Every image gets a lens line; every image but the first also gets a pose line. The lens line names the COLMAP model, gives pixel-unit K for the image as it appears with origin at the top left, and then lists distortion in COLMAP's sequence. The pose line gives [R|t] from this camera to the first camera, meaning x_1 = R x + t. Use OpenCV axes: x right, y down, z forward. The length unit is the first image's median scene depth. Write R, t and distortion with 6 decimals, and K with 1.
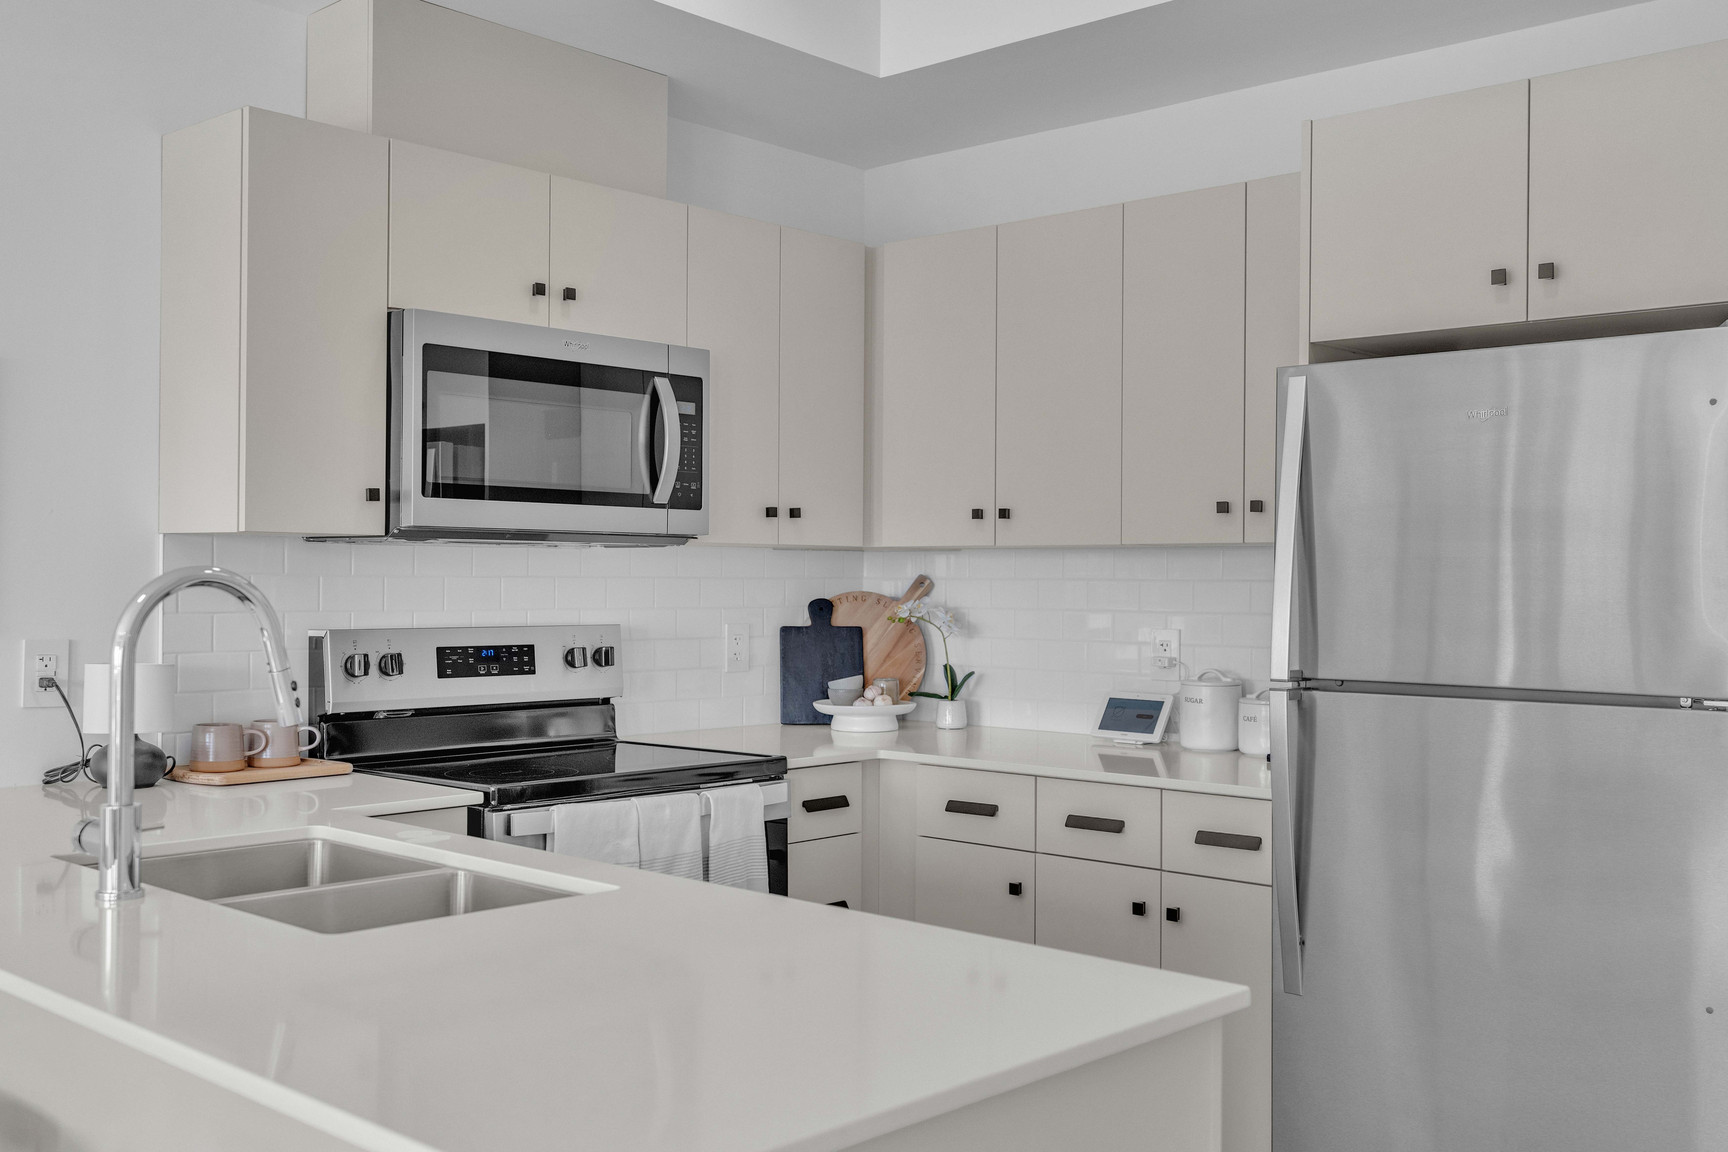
lens RADIAL K [[1682.8, 0, 864.0], [0, 1682.8, 576.0], [0, 0, 1]] dist [0.004678, 0.001824]
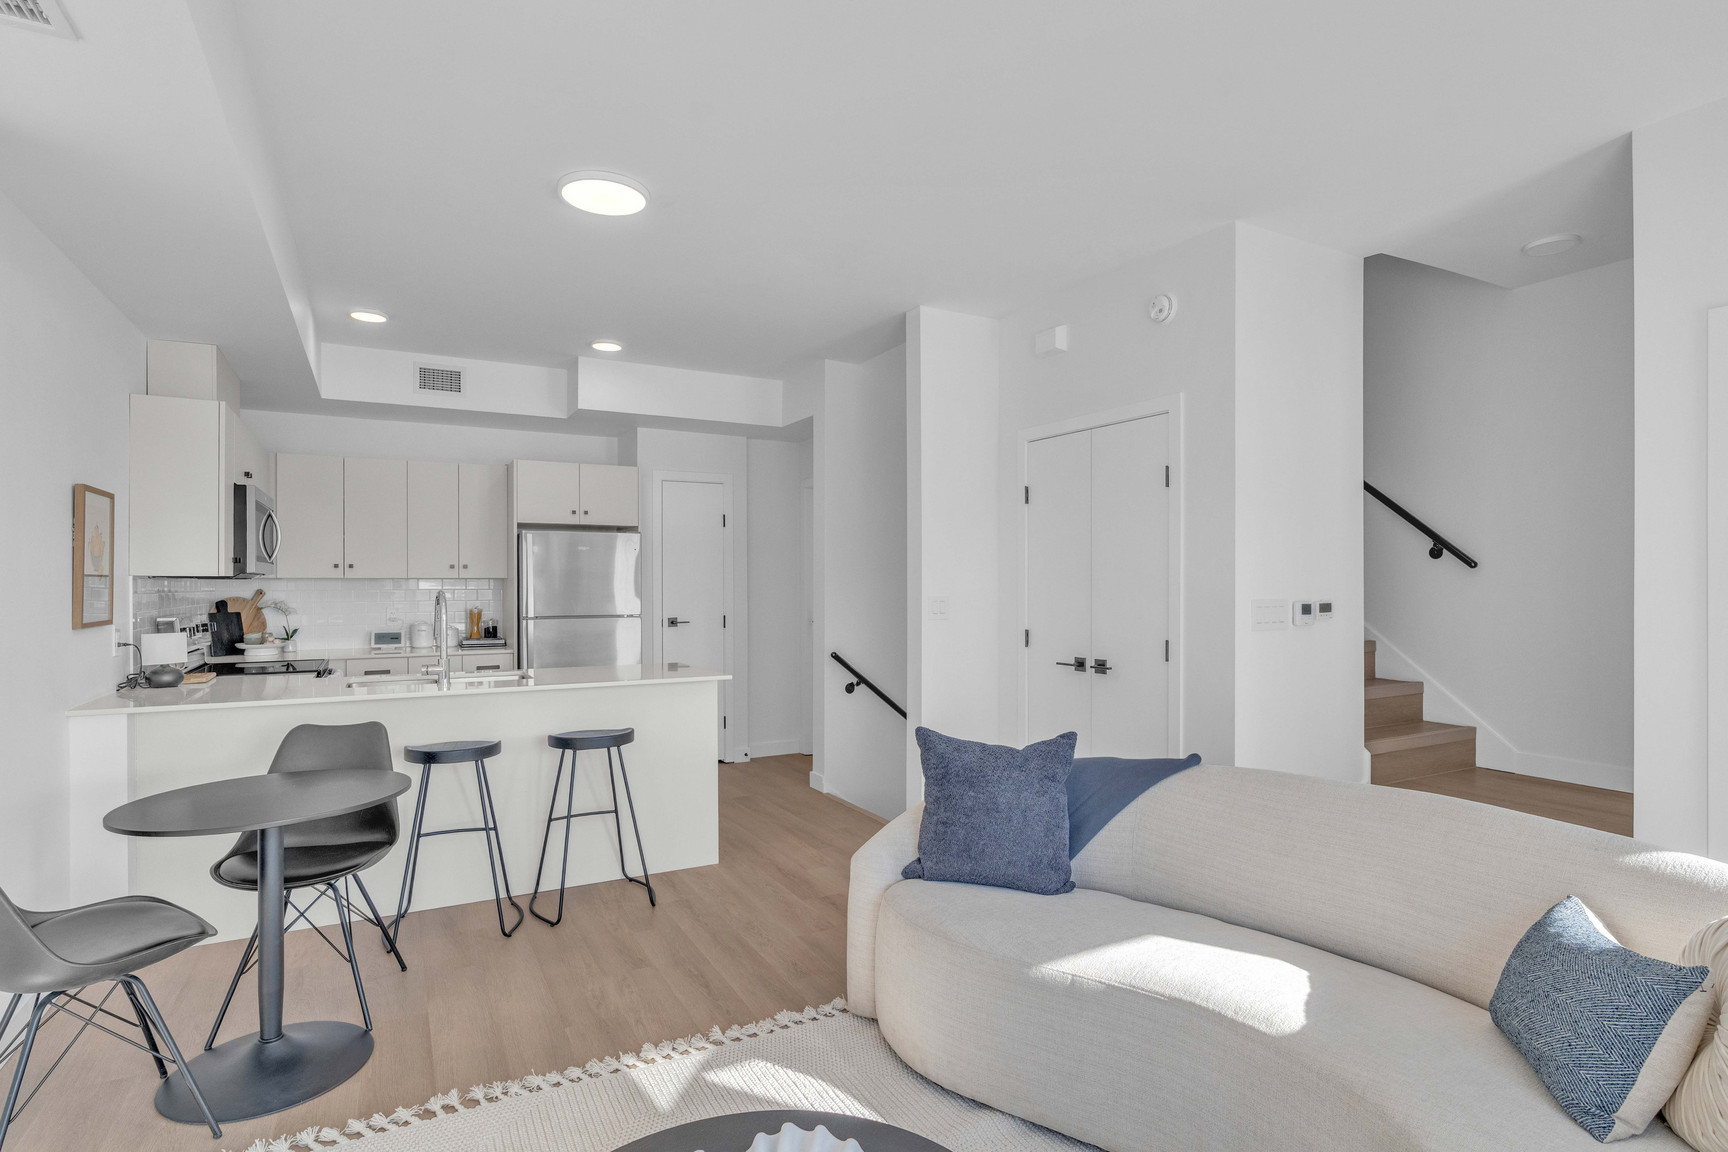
lens RADIAL K [[860.7, 0, 864.0], [0, 860.7, 576.0], [0, 0, 1]] dist [0.000550, -0.000071]
pose [[0.337200, 0.004176, 0.941424, -0.992546], [0.001833, 0.999985, -0.005092, -0.013051], [-0.941431, 0.003443, 0.337188, -0.244961]]
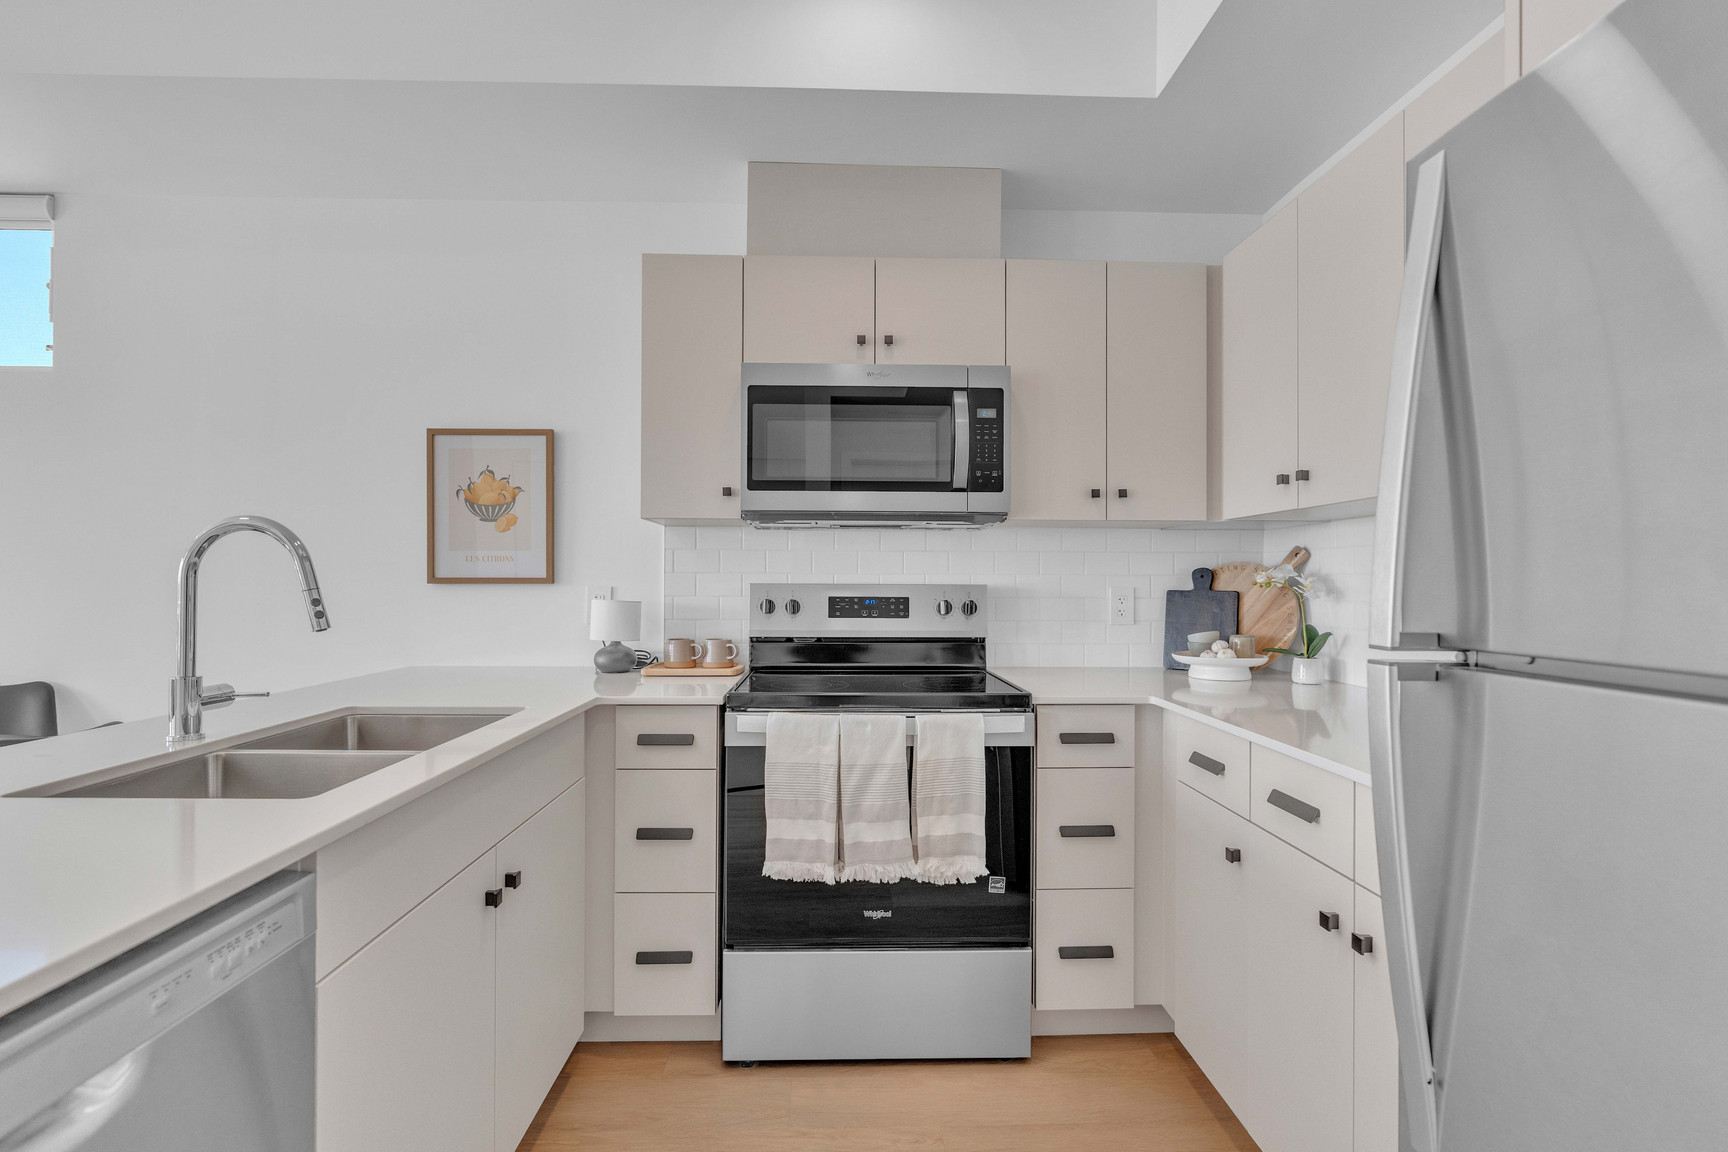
lens RADIAL K [[782.1, 0, 864.0], [0, 782.1, 576.0], [0, 0, 1]] dist [-0.001647, -0.000322]
pose [[0.698325, -0.008528, -0.715730, 0.251463], [0.001982, 0.999948, -0.009980, 0.029449], [0.715778, 0.005550, 0.698306, 0.513719]]
